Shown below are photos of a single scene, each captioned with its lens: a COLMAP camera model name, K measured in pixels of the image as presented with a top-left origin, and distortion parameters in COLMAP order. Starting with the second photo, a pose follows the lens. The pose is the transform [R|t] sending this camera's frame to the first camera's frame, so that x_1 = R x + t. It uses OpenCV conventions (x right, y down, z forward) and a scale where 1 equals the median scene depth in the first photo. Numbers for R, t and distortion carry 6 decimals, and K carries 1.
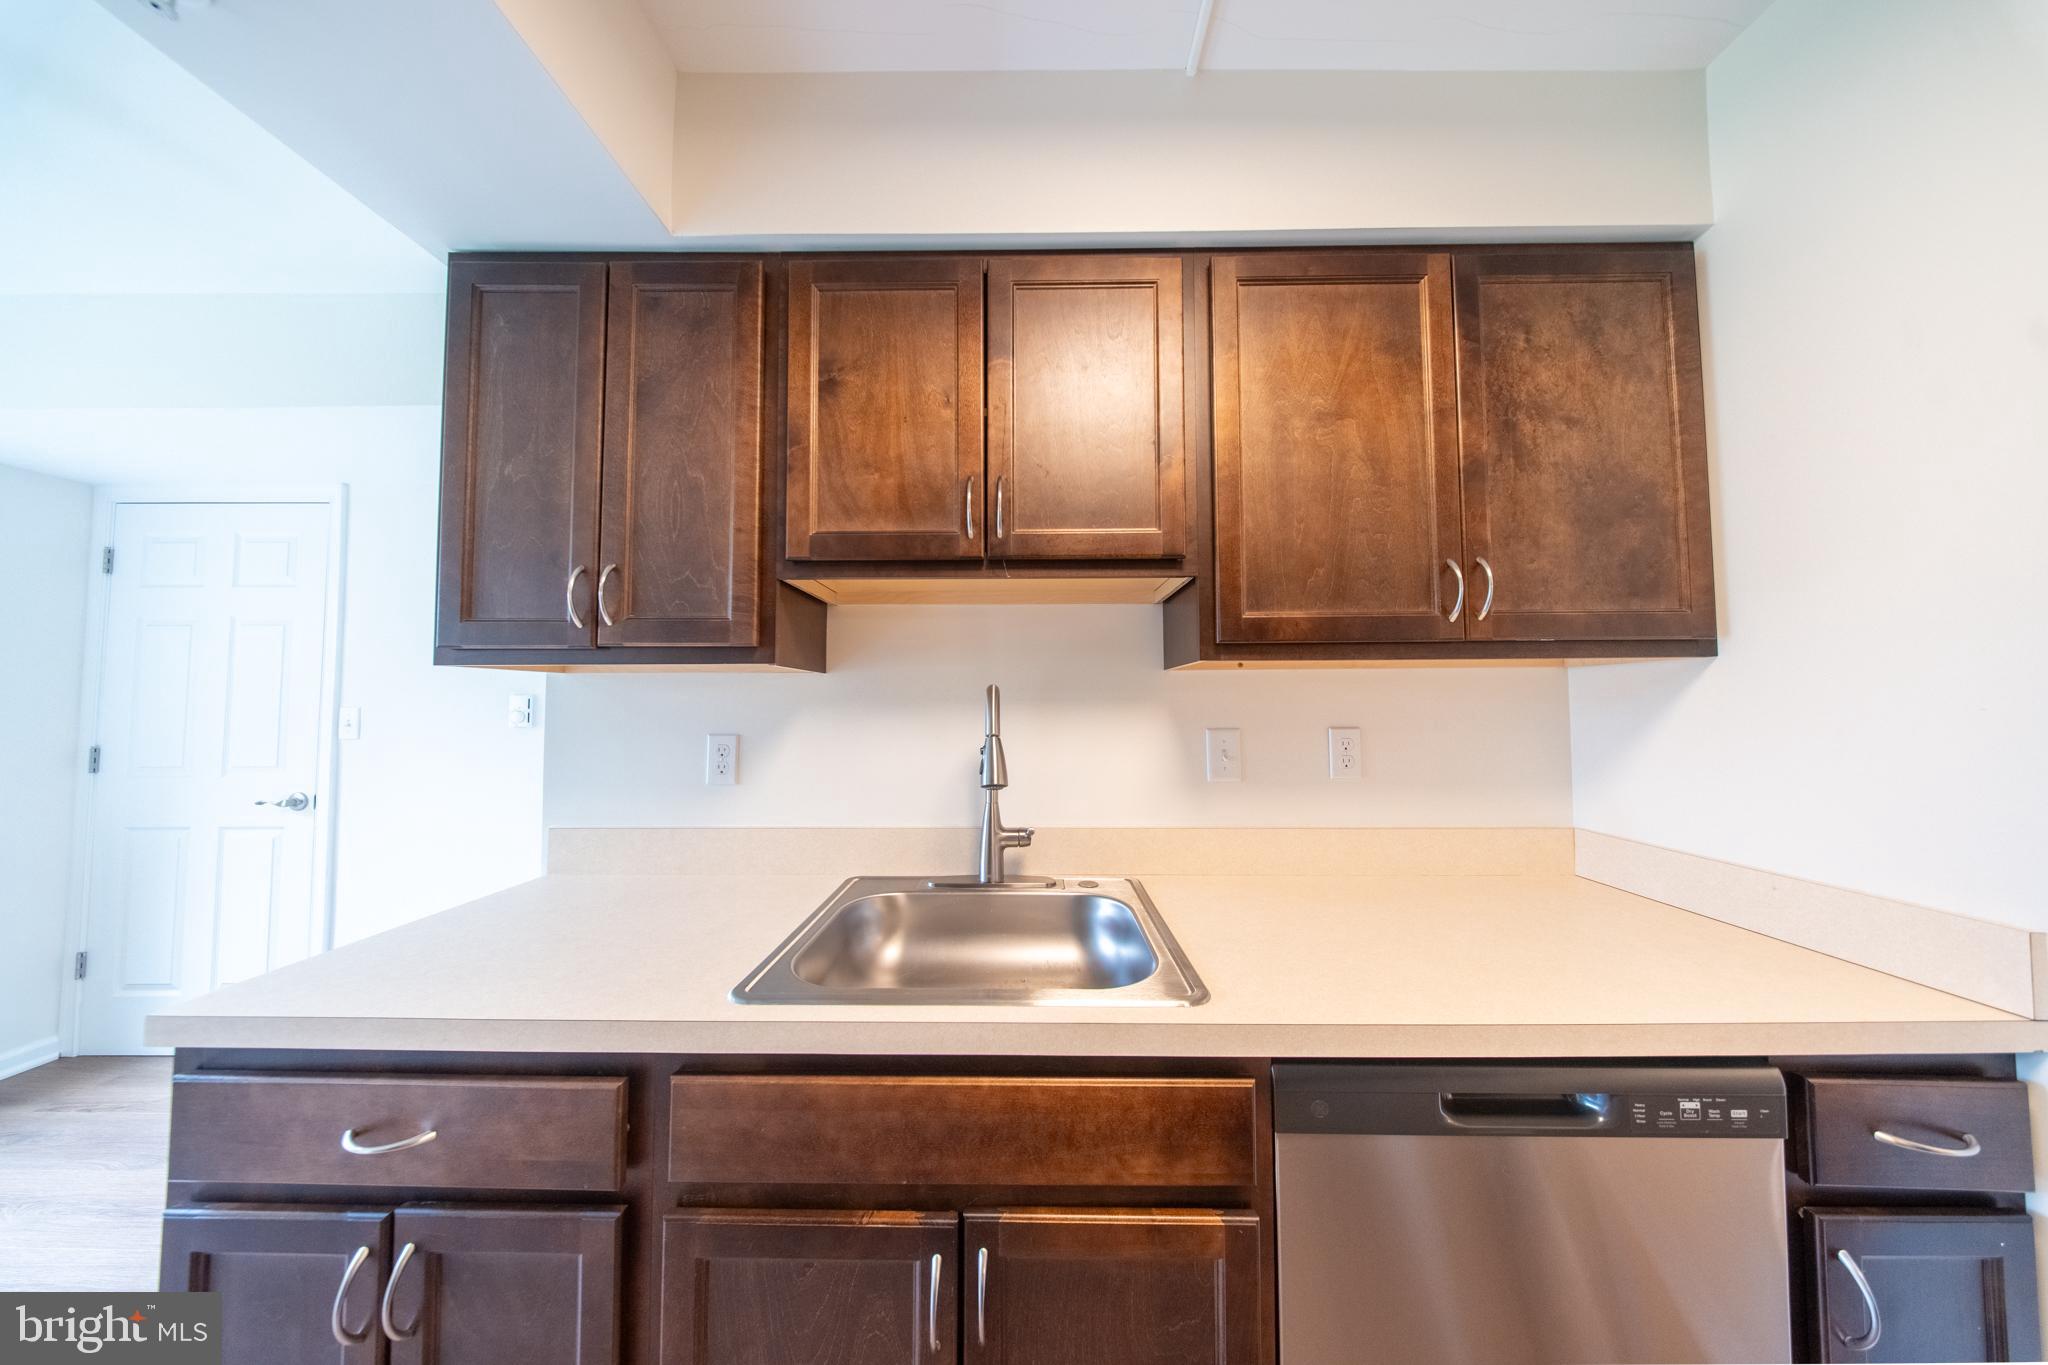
lens RADIAL K [[601.8, 0, 1027.6], [0, 601.8, 678.3], [0, 0, 1]] dist [-0.000128, -0.001039]
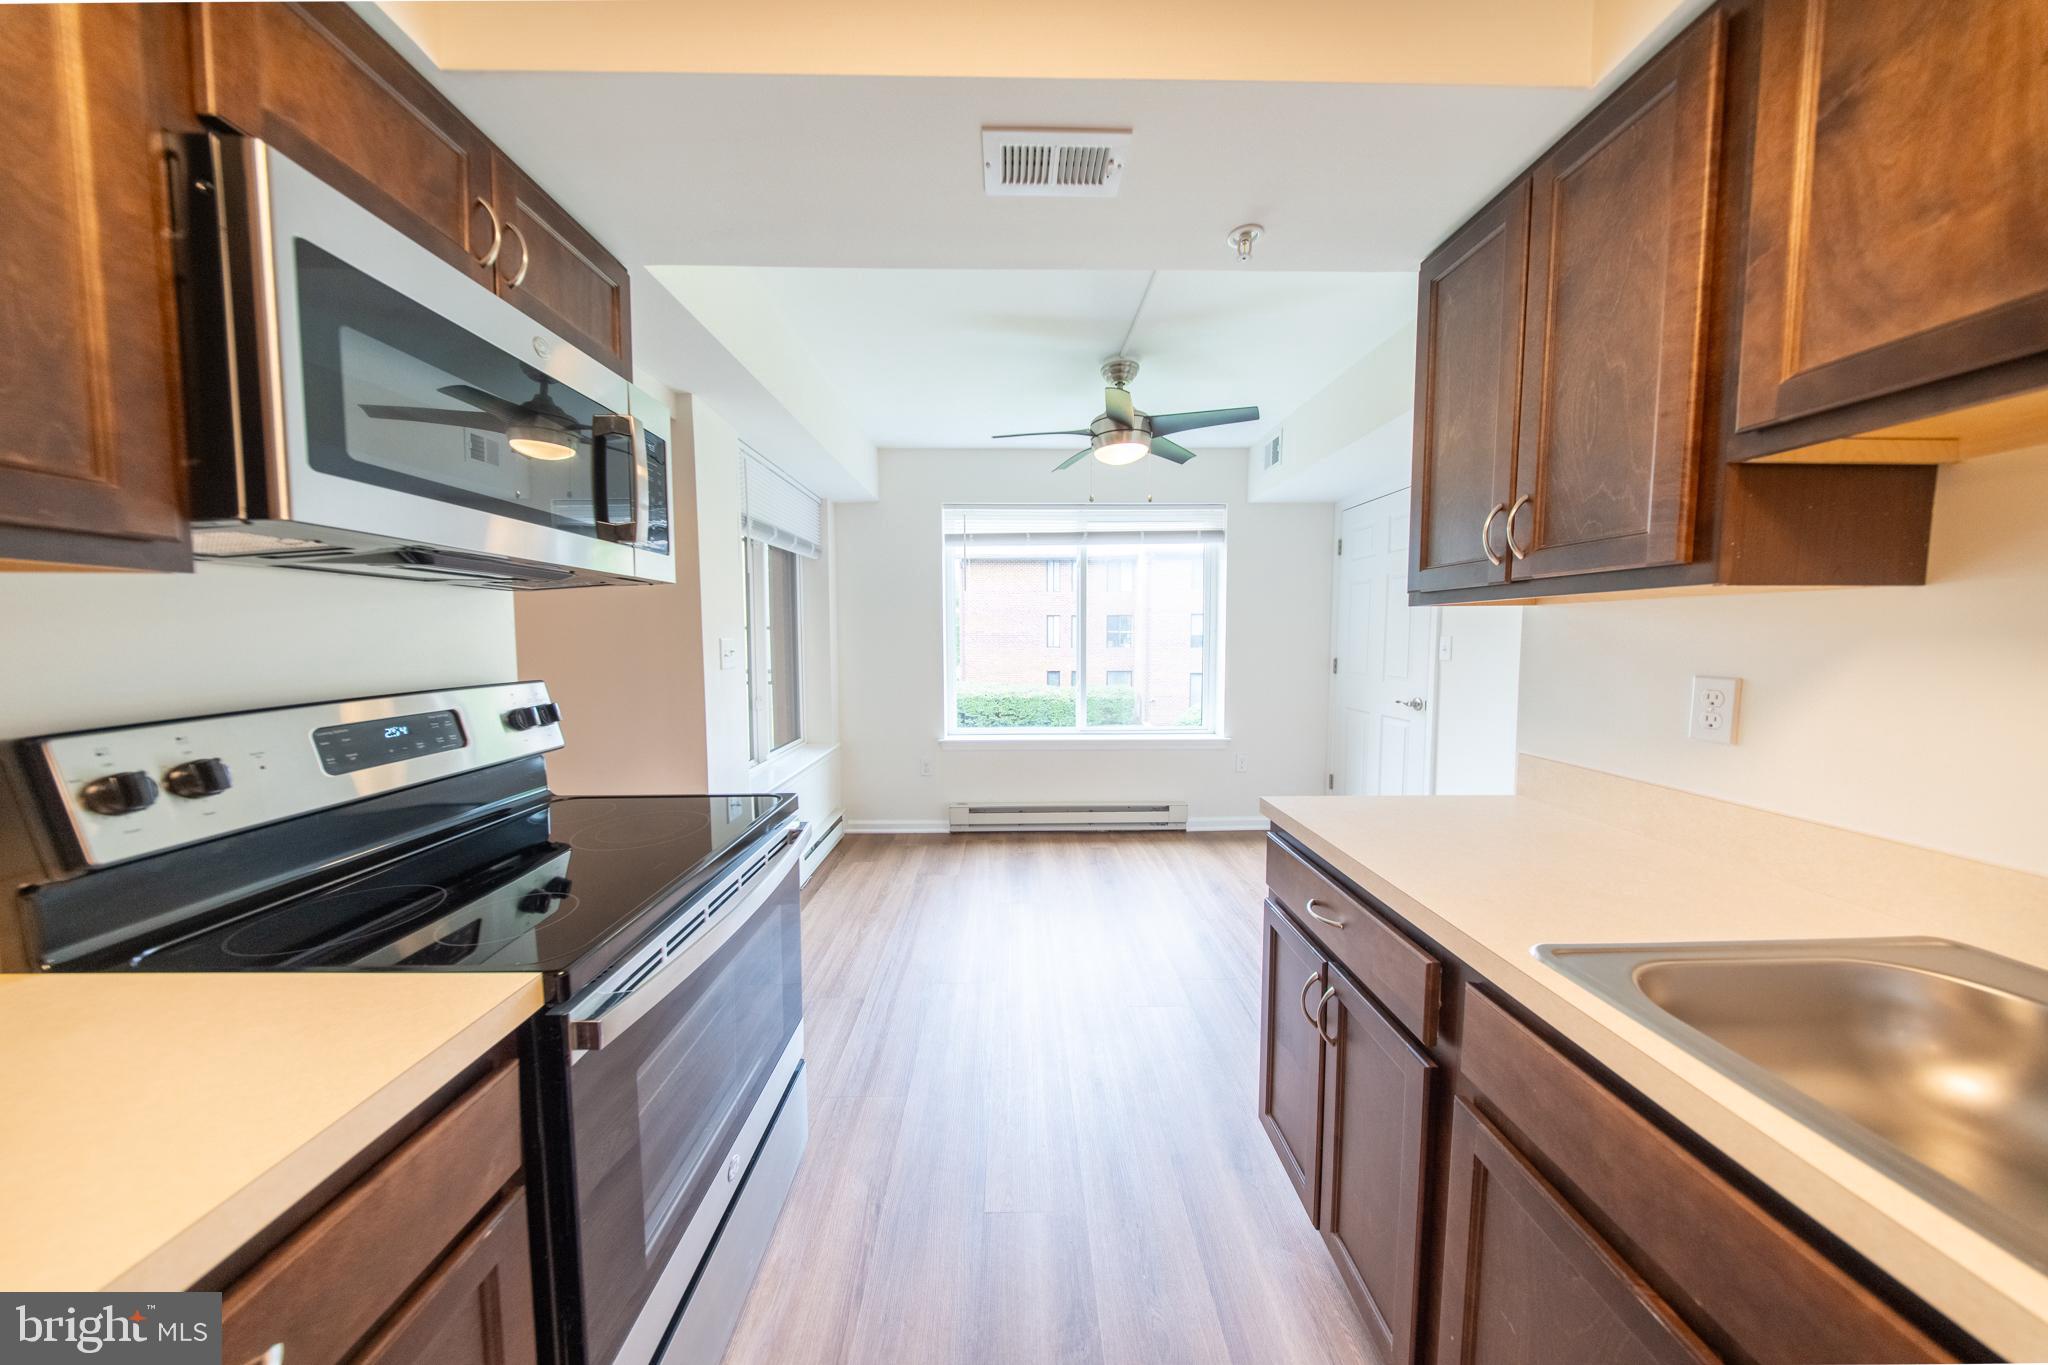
lens RADIAL K [[602.3, 0, 1020.9], [0, 602.3, 672.6], [0, 0, 1]] dist [-0.000725, -0.000154]
pose [[0.021767, 0.066201, -0.997569, 0.294127], [0.046937, 0.996637, 0.067163, -0.005326], [0.998661, -0.048285, 0.018587, 0.135995]]
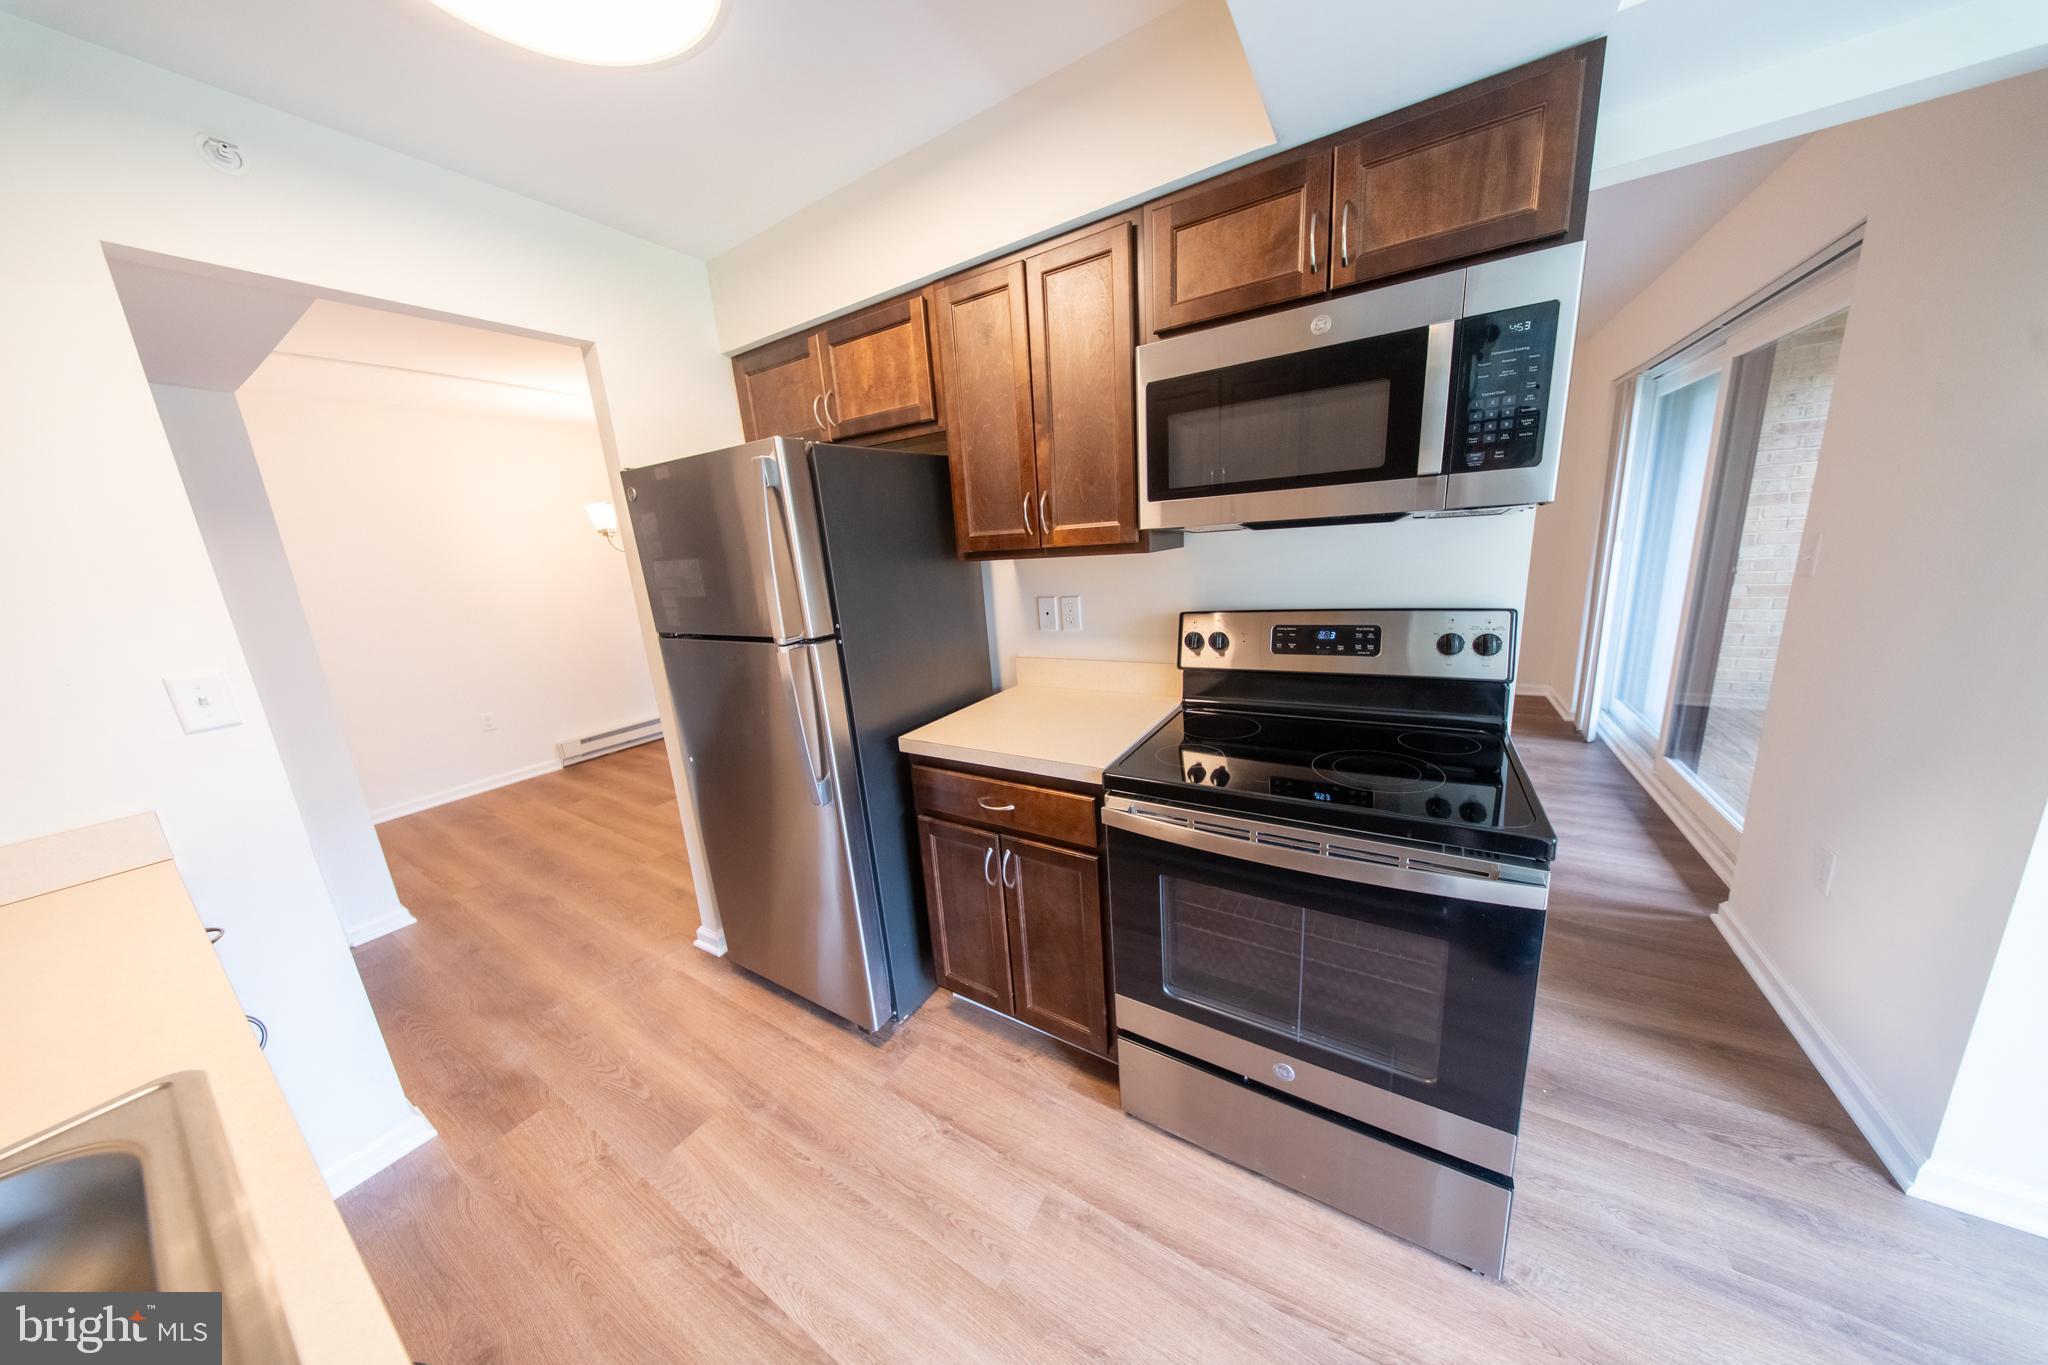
lens RADIAL K [[601.8, 0, 1027.6], [0, 601.8, 678.3], [0, 0, 1]] dist [-0.000128, -0.001039]
pose [[-0.852238, -0.052784, 0.520485, -0.850682], [0.049491, 0.982301, 0.180654, -0.083884], [-0.520808, 0.179720, -0.834542, 0.713200]]
